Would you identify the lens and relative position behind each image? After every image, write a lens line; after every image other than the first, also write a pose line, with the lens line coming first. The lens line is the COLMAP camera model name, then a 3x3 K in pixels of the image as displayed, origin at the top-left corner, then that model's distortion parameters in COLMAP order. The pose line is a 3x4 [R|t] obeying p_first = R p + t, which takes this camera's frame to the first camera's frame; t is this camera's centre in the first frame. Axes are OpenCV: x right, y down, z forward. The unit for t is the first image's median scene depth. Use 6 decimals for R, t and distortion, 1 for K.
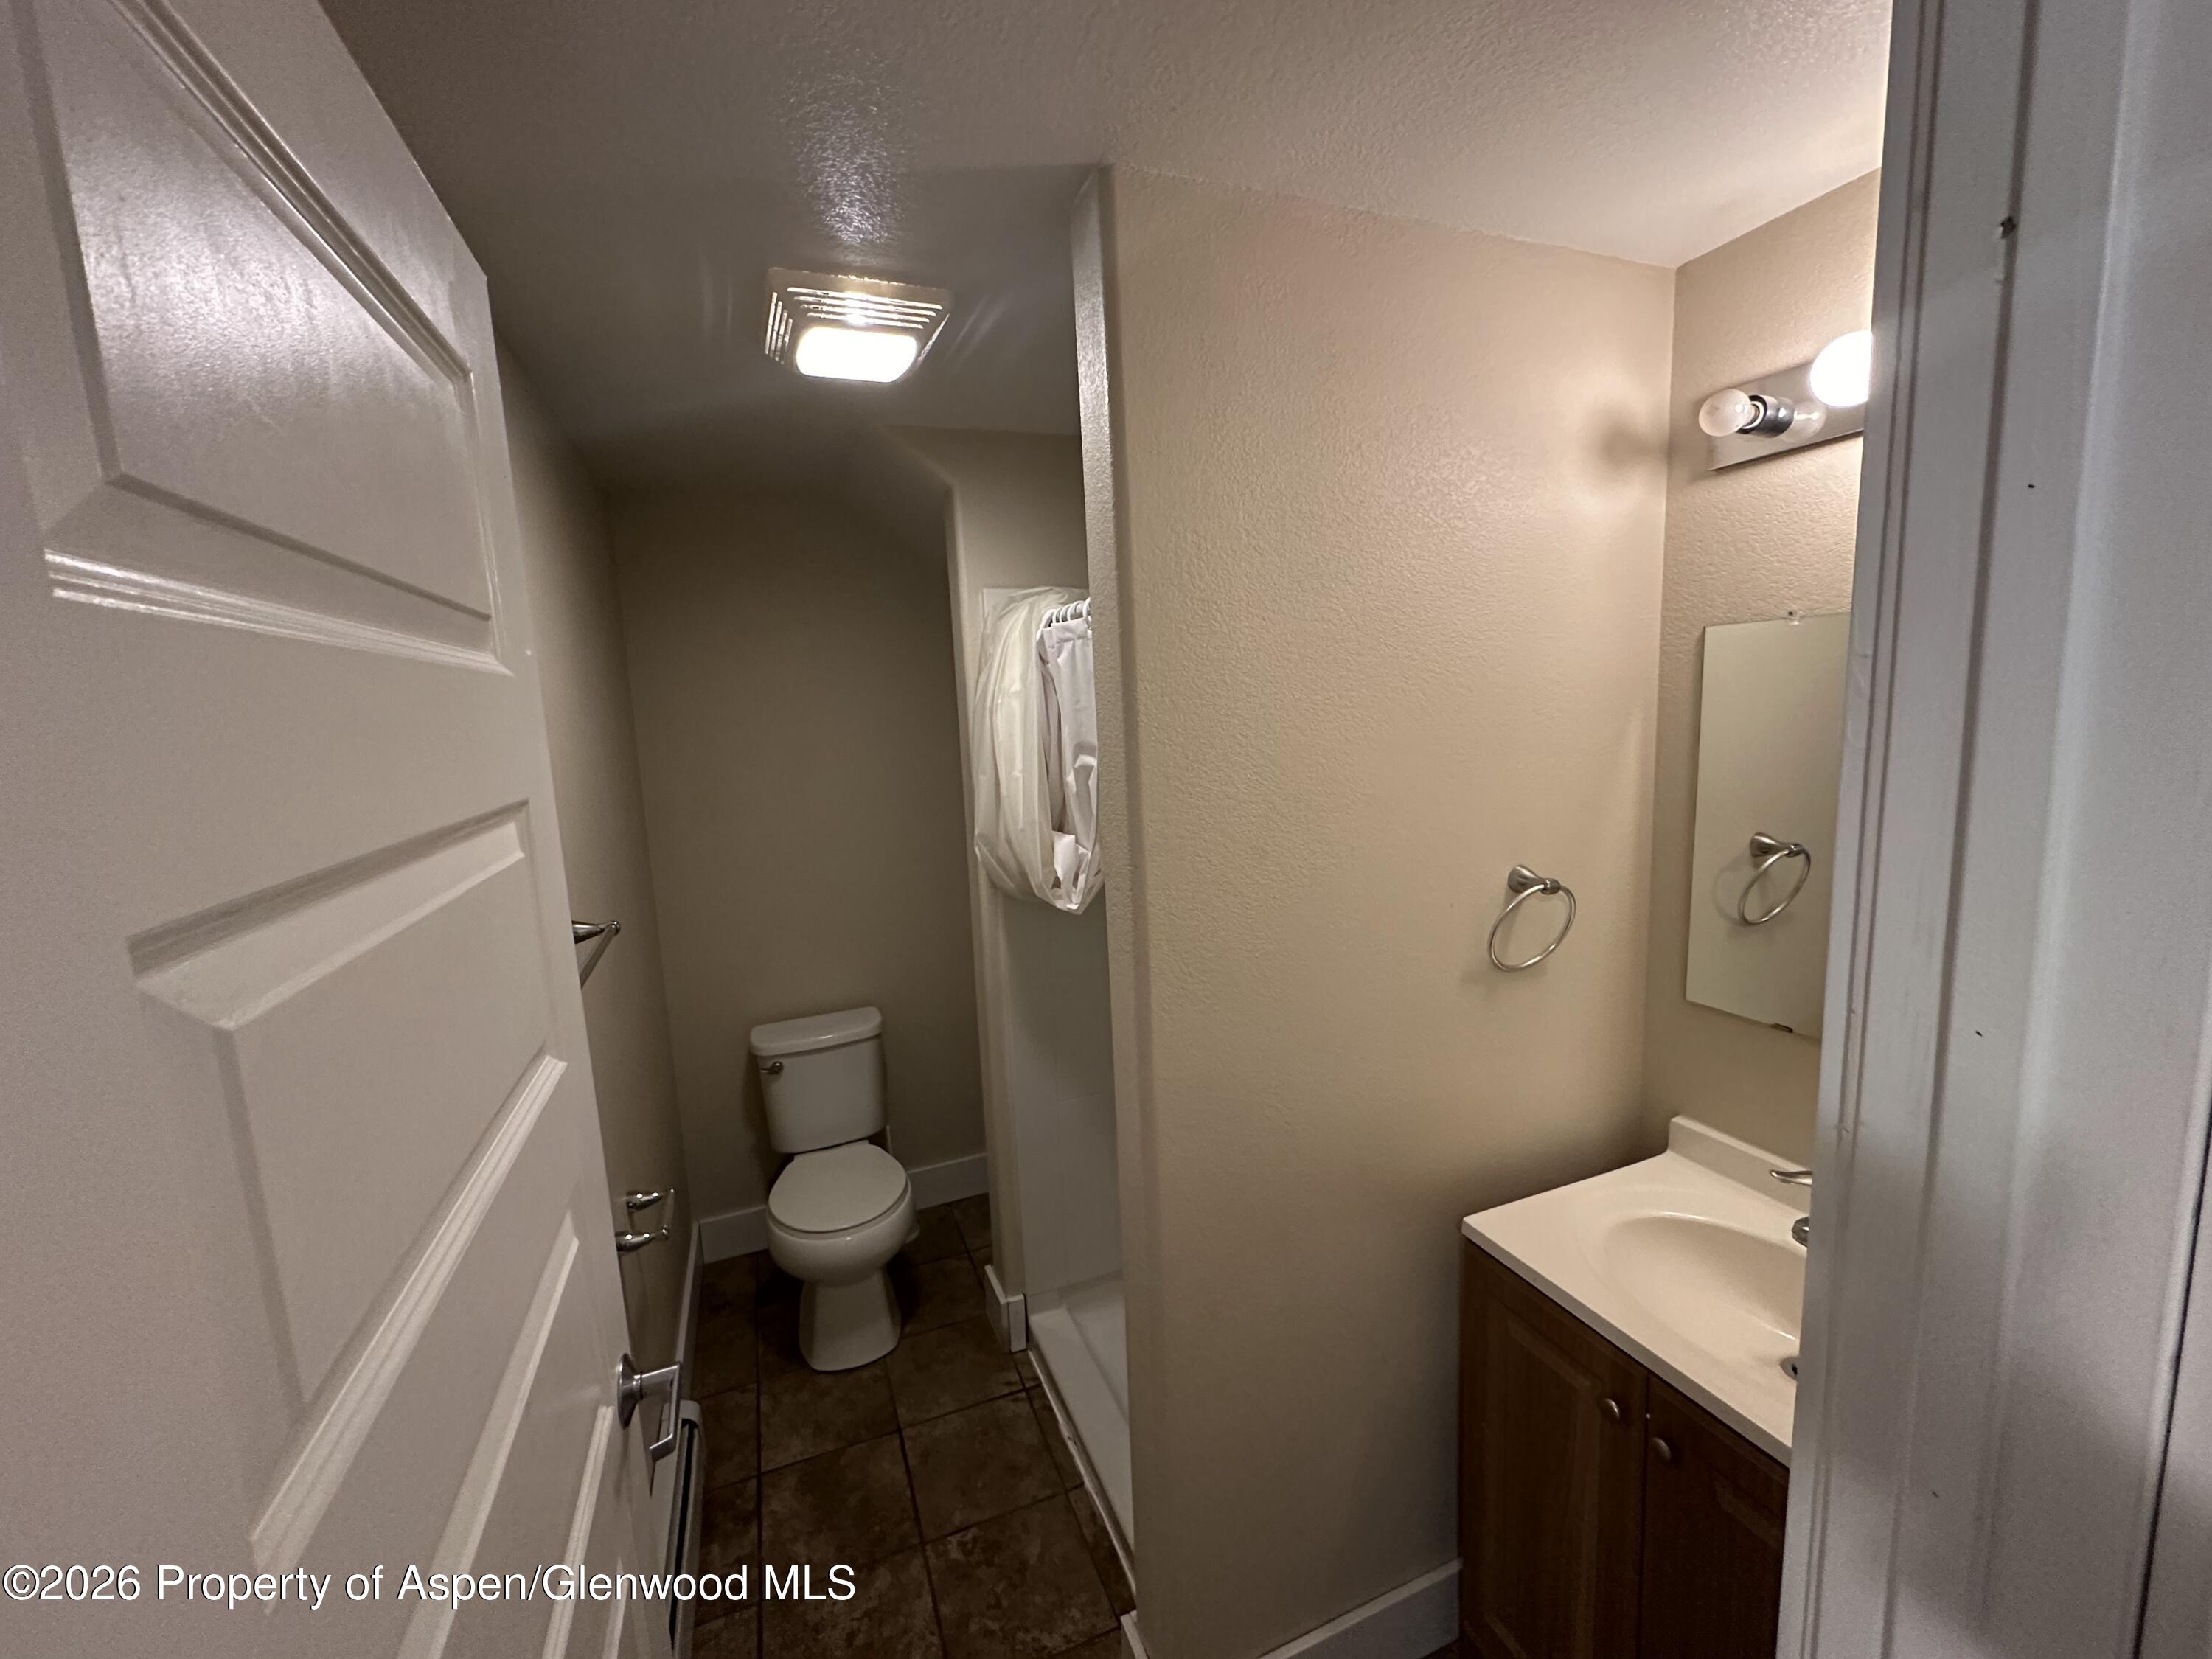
lens RADIAL K [[880.1, 0, 1100.2], [0, 880.1, 828.6], [0, 0, 1]] dist [-0.000243, -0.000394]
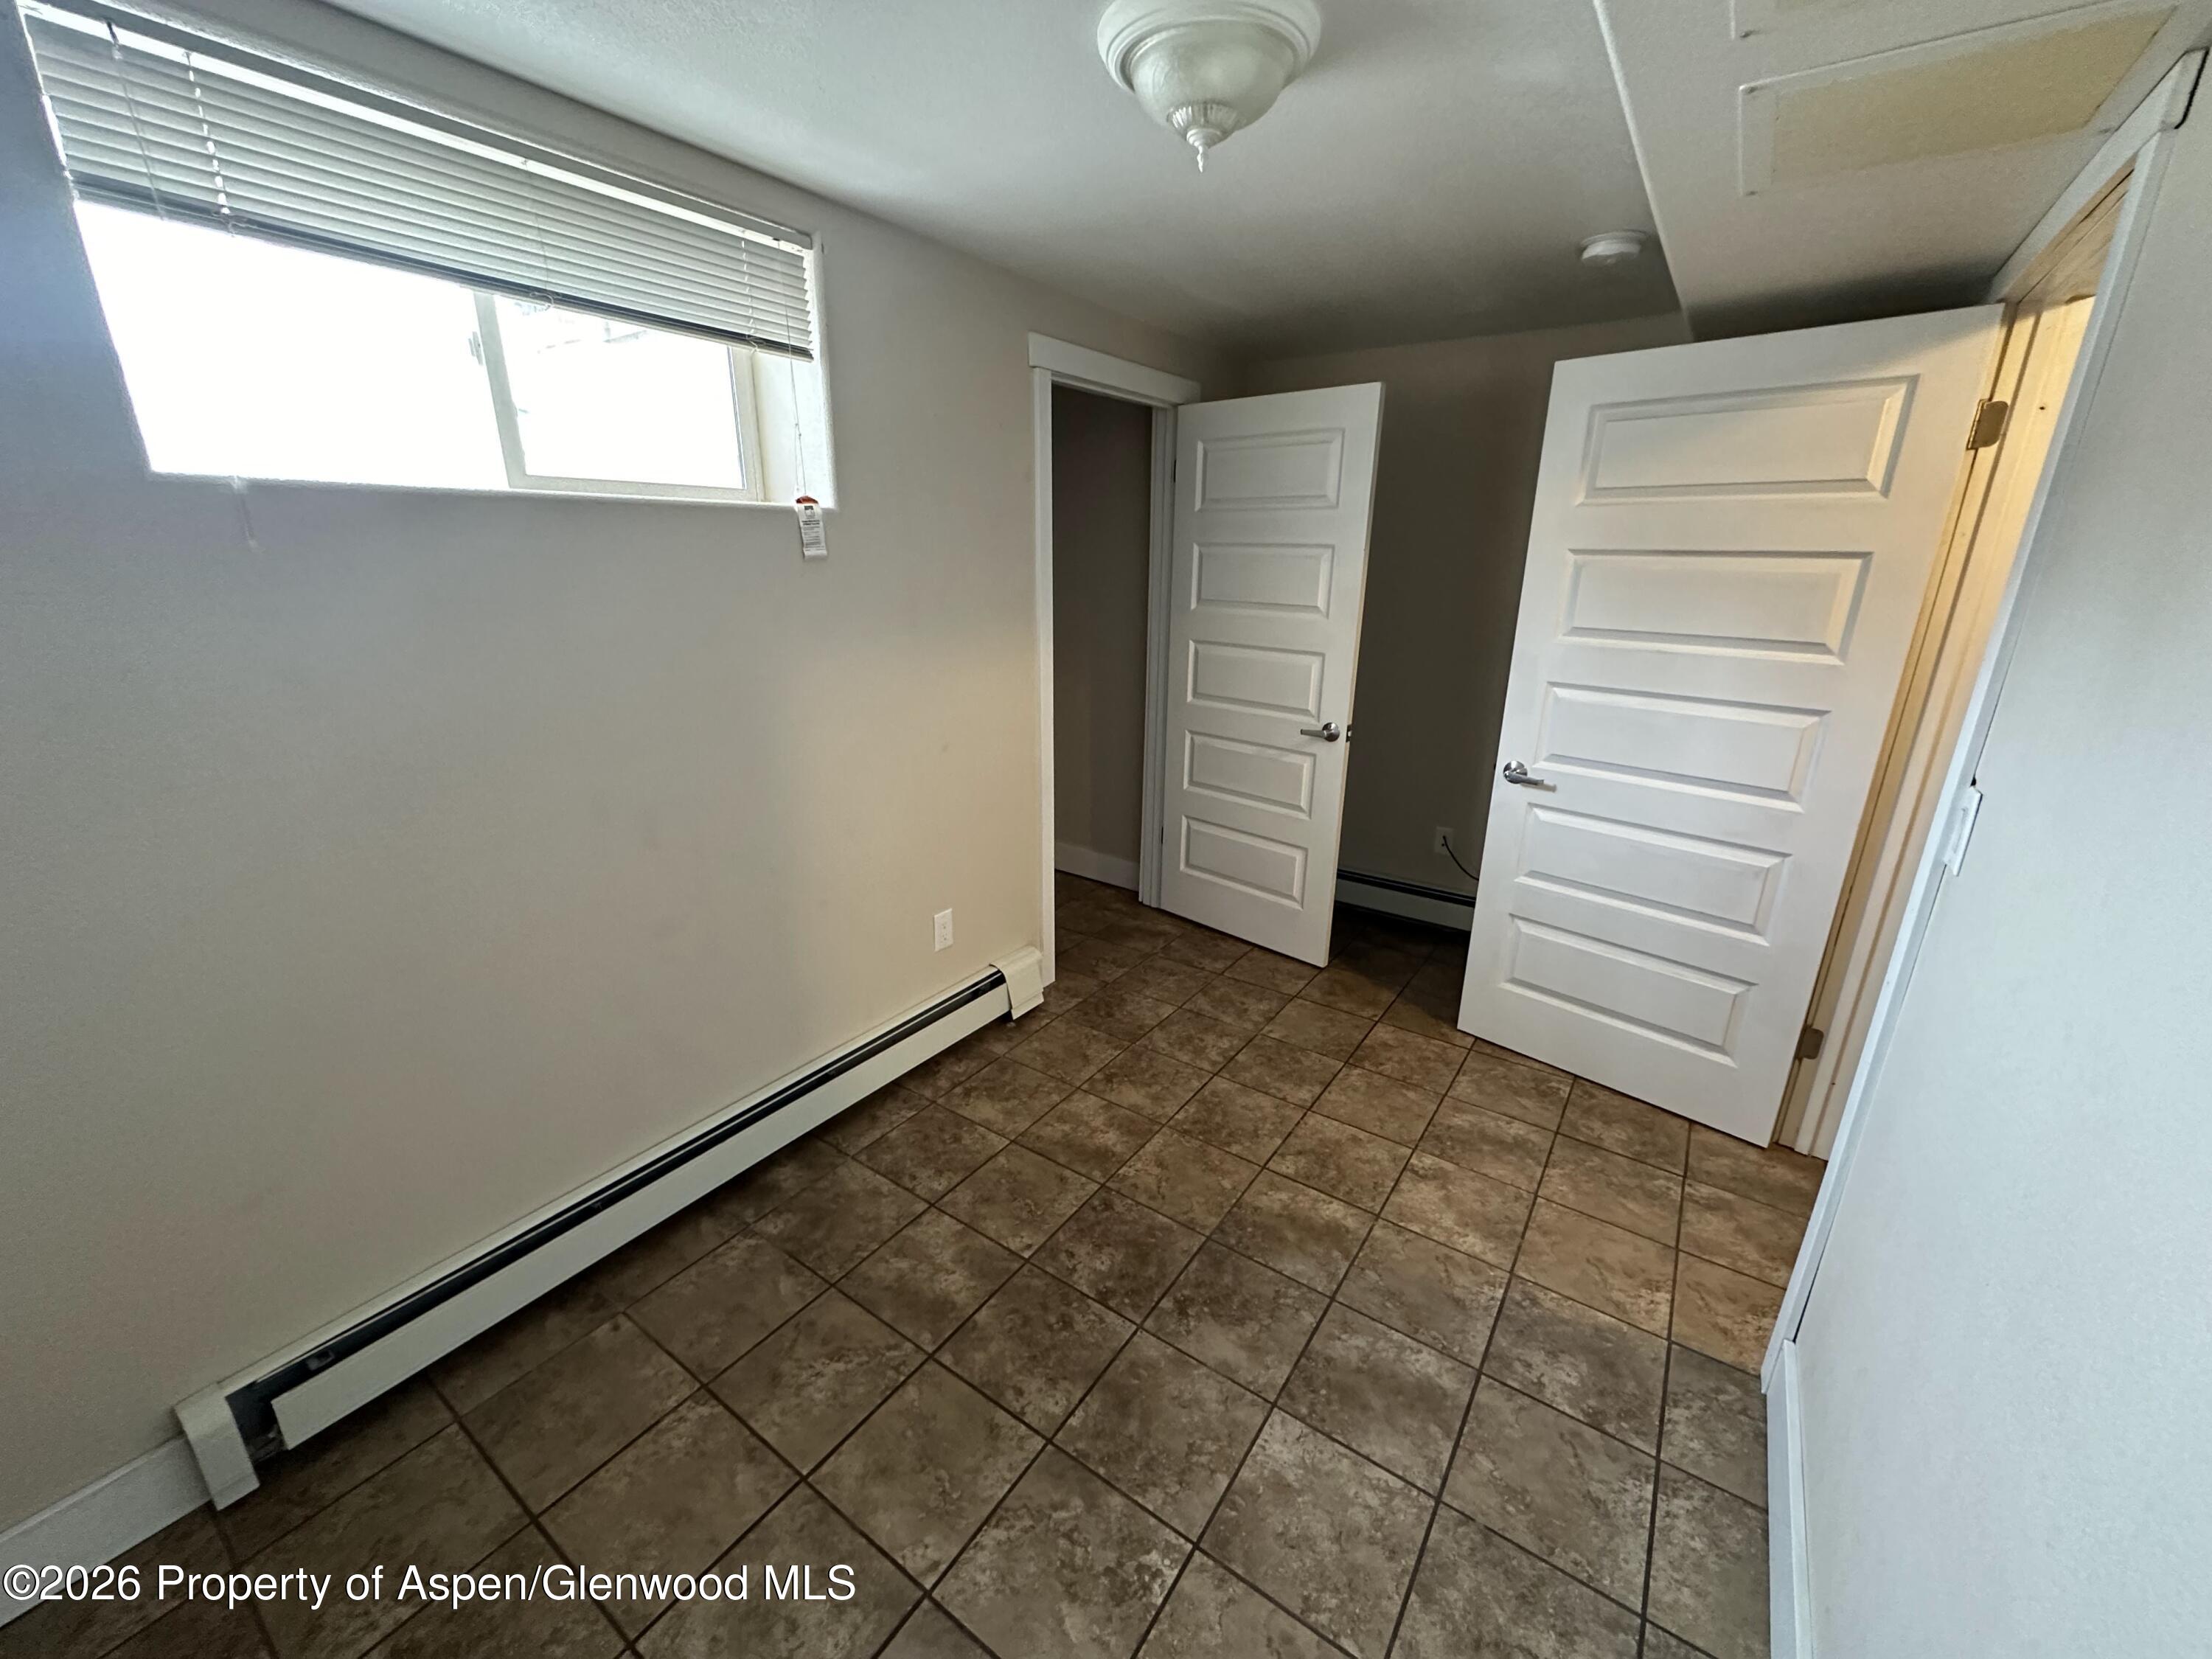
lens RADIAL K [[880.1, 0, 1100.2], [0, 880.1, 828.6], [0, 0, 1]] dist [-0.000243, -0.000394]
pose [[-0.830969, 0.210310, -0.515035, 0.153309], [-0.045711, 0.896848, 0.439971, -0.137075], [0.554438, 0.389145, -0.735639, 1.303622]]
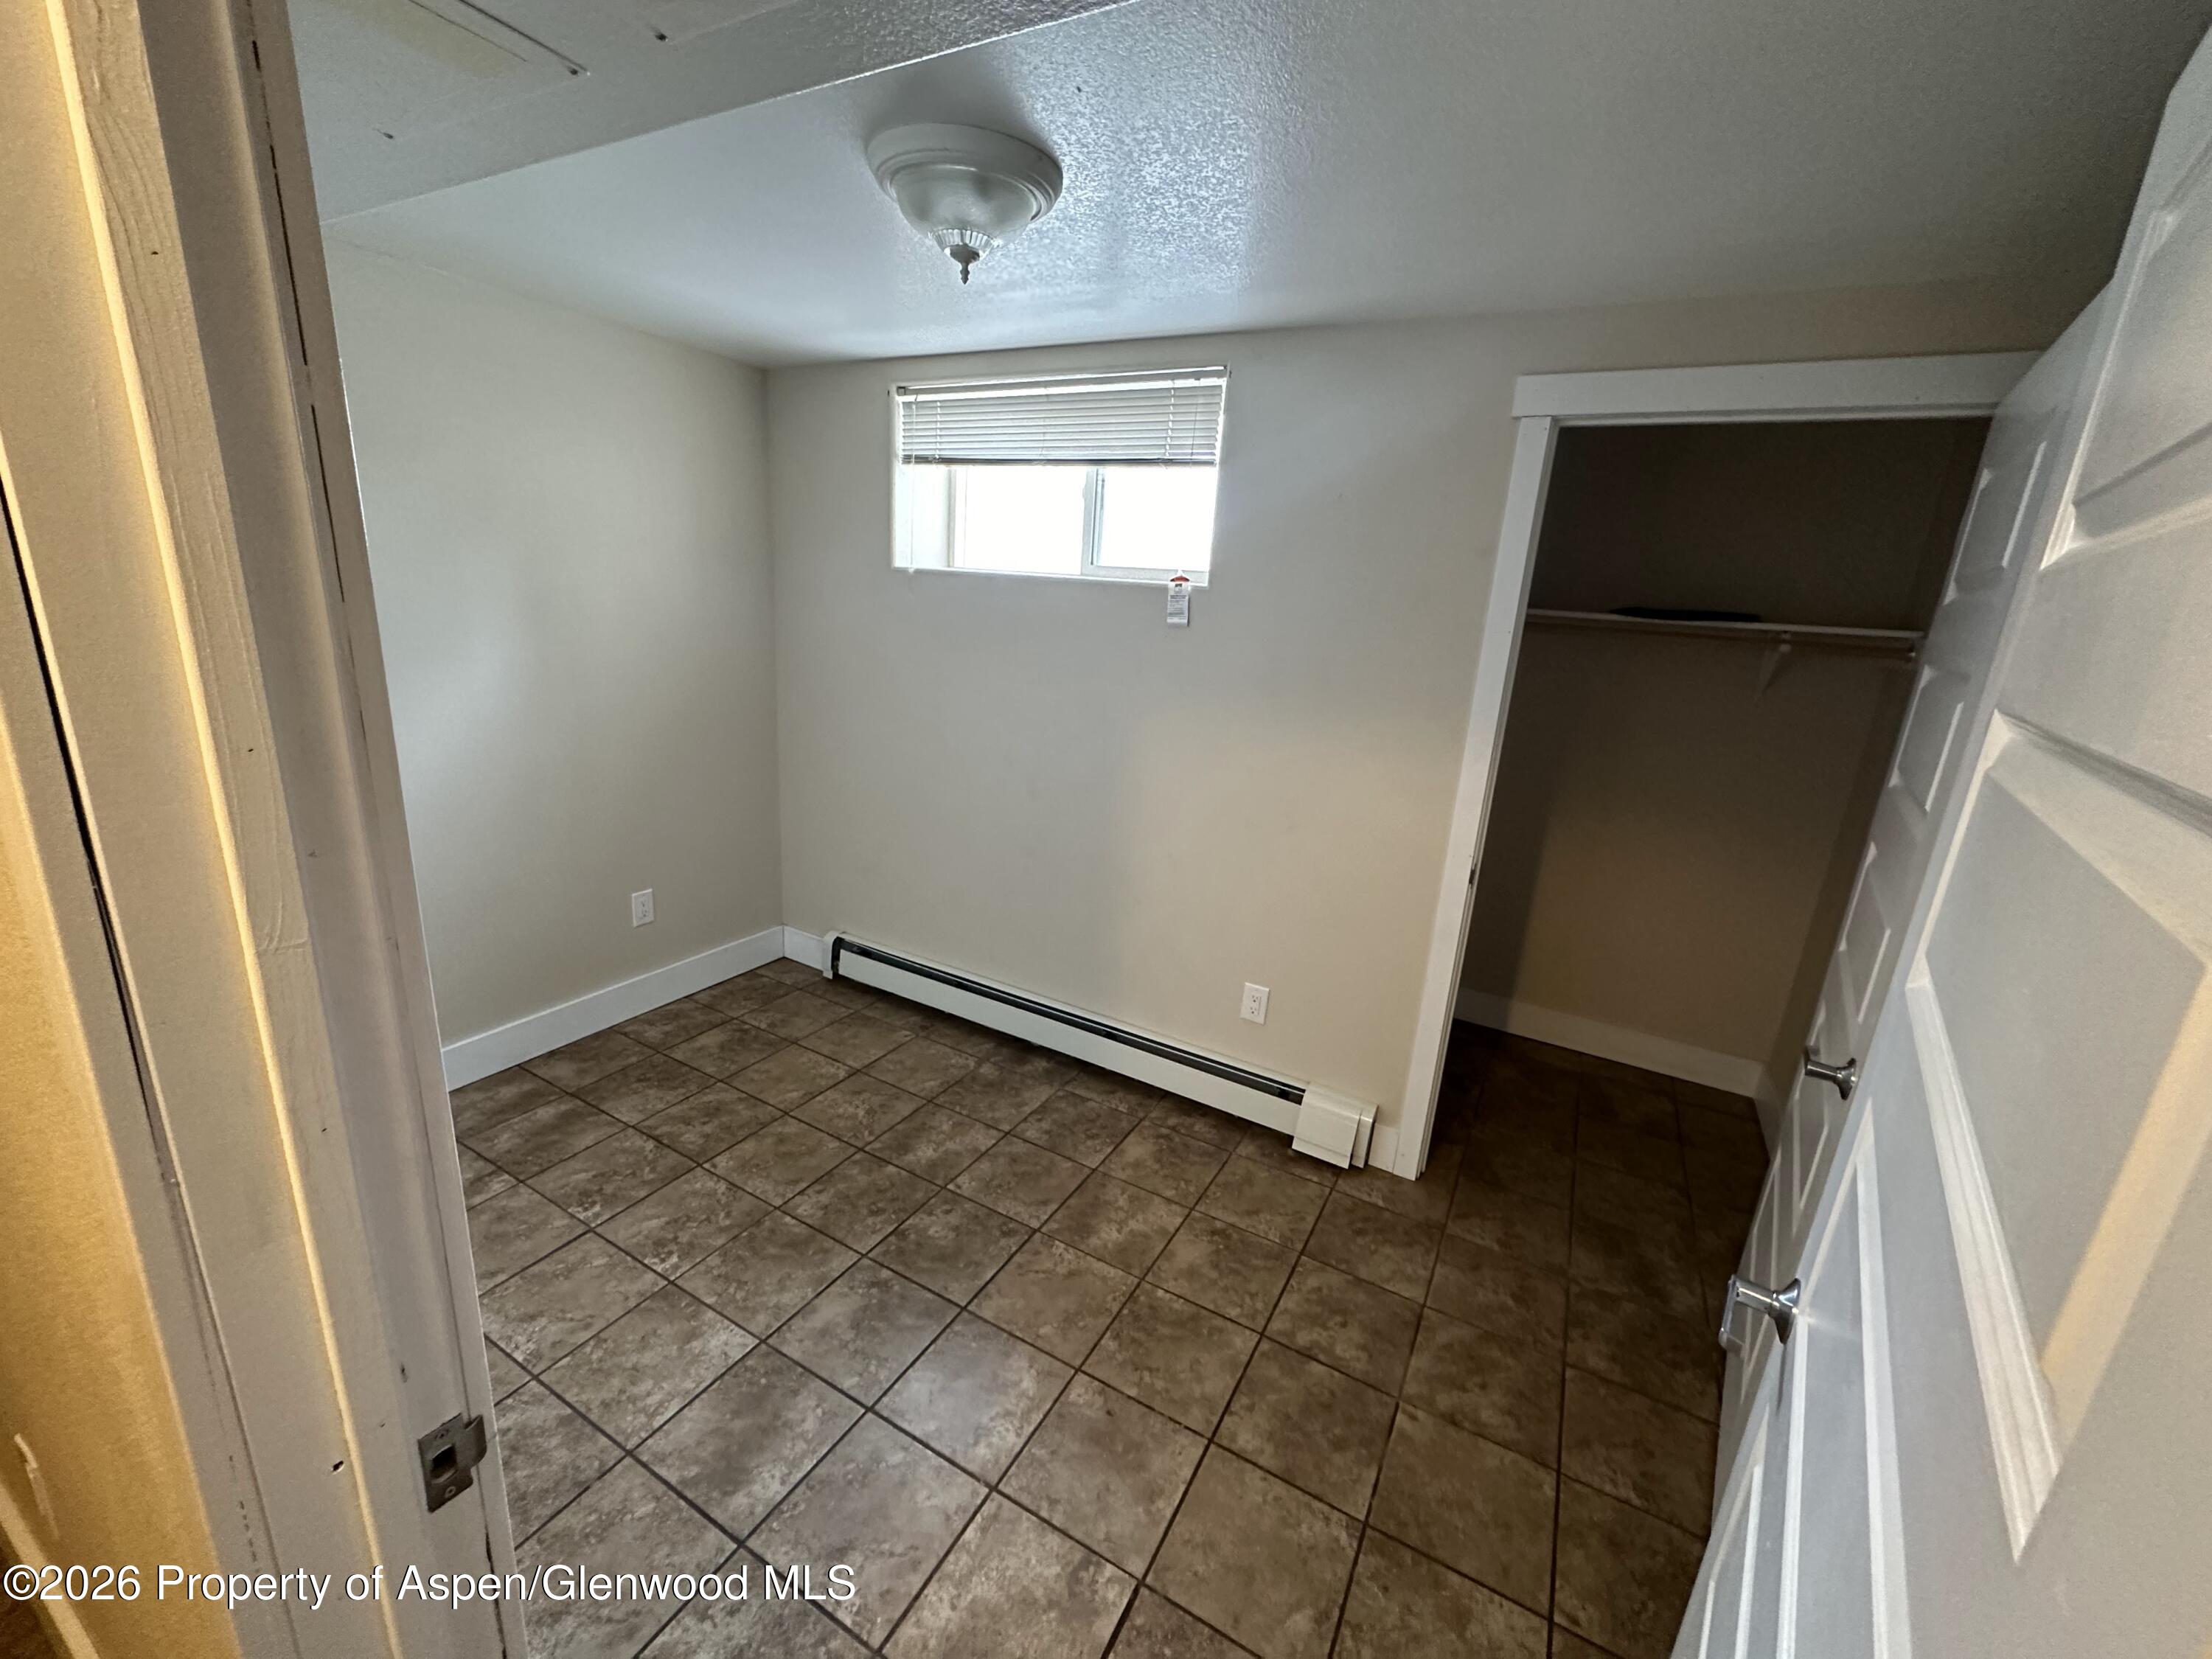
lens RADIAL K [[880.1, 0, 1100.2], [0, 880.1, 828.6], [0, 0, 1]] dist [-0.000243, -0.000394]
pose [[-0.636657, -0.191194, 0.747070, -1.320491], [0.077989, 0.947846, 0.309040, -0.062734], [-0.767194, 0.255015, -0.588541, 1.105857]]
